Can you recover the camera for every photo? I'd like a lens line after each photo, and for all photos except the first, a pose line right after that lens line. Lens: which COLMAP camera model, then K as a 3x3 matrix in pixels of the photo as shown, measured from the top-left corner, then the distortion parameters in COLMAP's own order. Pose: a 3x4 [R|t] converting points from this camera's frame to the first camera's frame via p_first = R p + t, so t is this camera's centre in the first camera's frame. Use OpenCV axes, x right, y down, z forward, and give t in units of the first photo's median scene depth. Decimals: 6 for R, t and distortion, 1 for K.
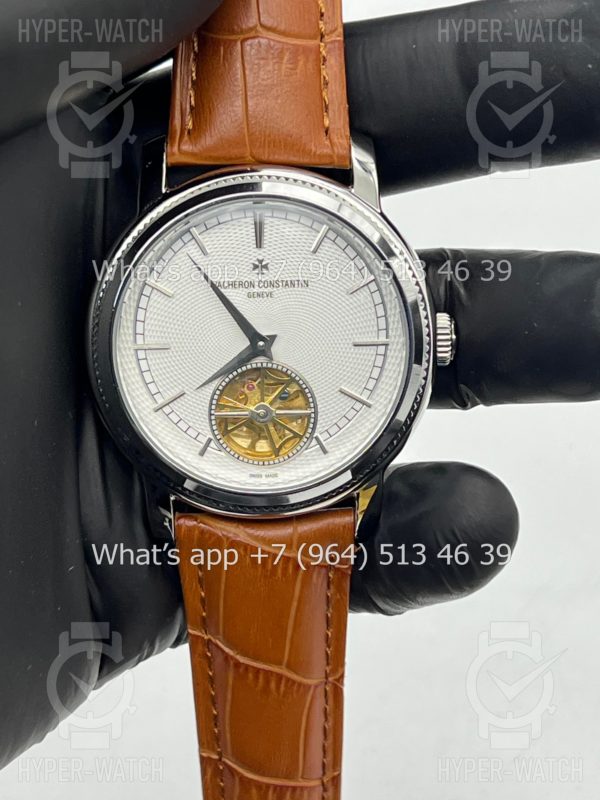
lens RADIAL K [[1783.7, 0, 294.5], [0, 1783.7, 417.9], [0, 0, 1]] dist [0.218334, 0.000000]
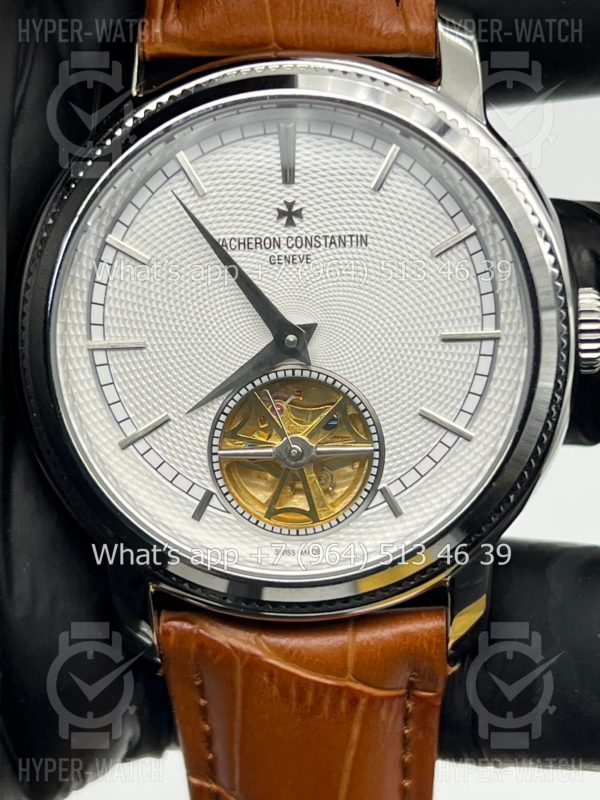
lens RADIAL K [[1783.7, 0, 292.1], [0, 1783.7, 409.6], [0, 0, 1]] dist [0.218334, 0.000000]
pose [[0.997391, -0.005490, -0.071980, 0.025665], [0.002884, 0.999338, -0.036260, 0.005365], [0.072132, 0.035958, 0.996747, 0.383145]]
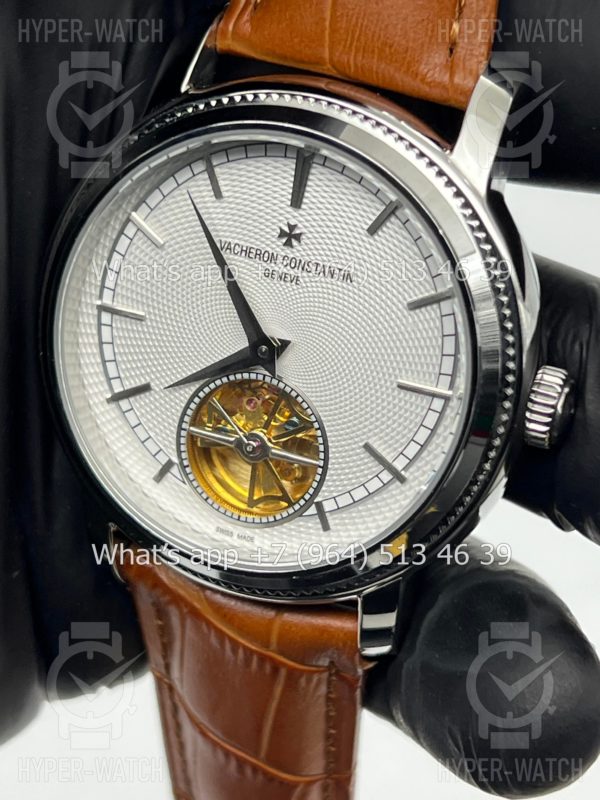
lens RADIAL K [[1783.7, 0, 307.4], [0, 1783.7, 396.3], [0, 0, 1]] dist [0.218334, 0.000000]
pose [[0.913907, 0.266458, -0.306224, 0.202497], [-0.229542, 0.961431, 0.151526, -0.127957], [0.334789, -0.068189, 0.939823, 0.376773]]
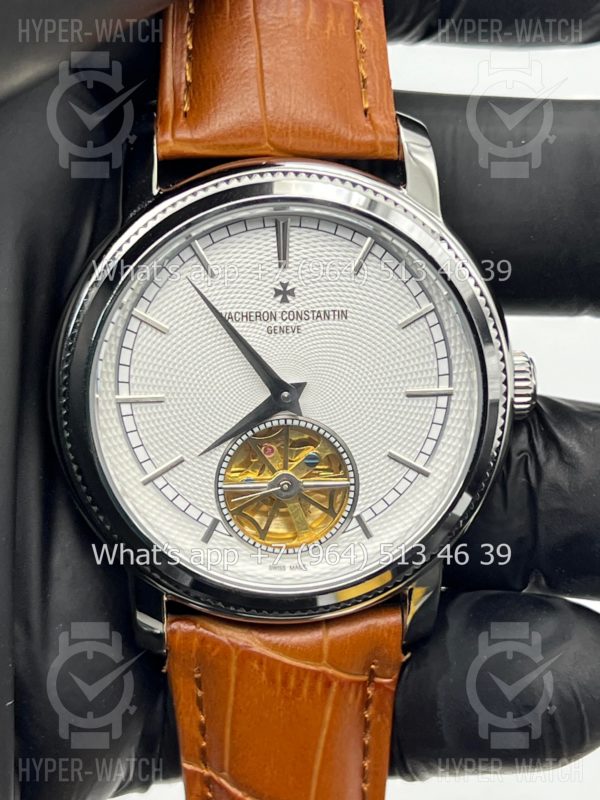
lens RADIAL K [[1783.7, 0, 284.8], [0, 1783.7, 415.2], [0, 0, 1]] dist [0.218334, 0.000000]
pose [[0.998655, -0.004016, 0.051686, -0.057611], [0.003272, 0.999890, 0.014478, -0.043538], [-0.051739, -0.014290, 0.998558, 0.245150]]
